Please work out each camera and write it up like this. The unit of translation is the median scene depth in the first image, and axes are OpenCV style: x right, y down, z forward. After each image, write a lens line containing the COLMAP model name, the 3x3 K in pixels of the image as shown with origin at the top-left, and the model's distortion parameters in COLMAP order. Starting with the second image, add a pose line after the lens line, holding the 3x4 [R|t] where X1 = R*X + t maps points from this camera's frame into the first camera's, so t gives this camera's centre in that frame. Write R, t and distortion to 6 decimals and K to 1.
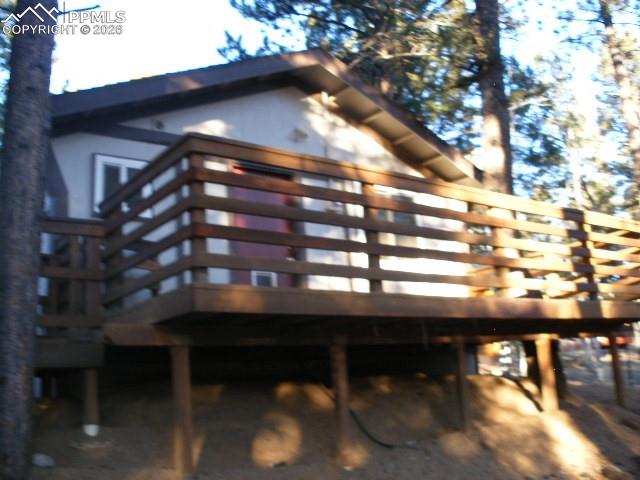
lens RADIAL K [[683.1, 0, 320.0], [0, 683.1, 240.0], [0, 0, 1]] dist [-0.205162, 0.194914]
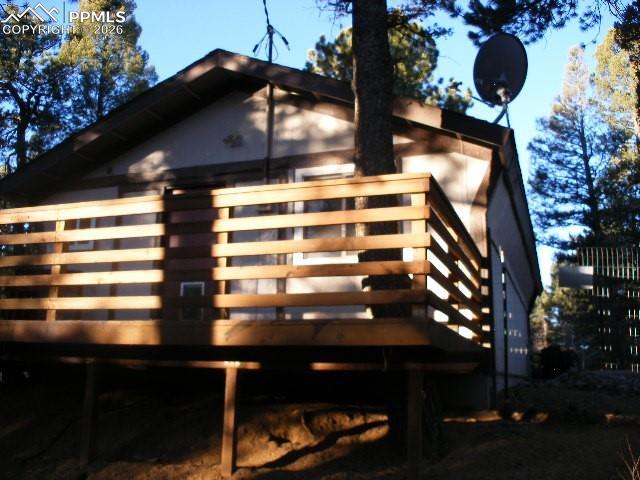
lens RADIAL K [[683.1, 0, 320.0], [0, 683.1, 240.0], [0, 0, 1]] dist [-0.205162, 0.194914]
pose [[0.543377, -0.096277, -0.833950, 0.906246], [0.132622, 0.990772, -0.027969, 0.035964], [0.828947, -0.095402, 0.551131, 0.581886]]
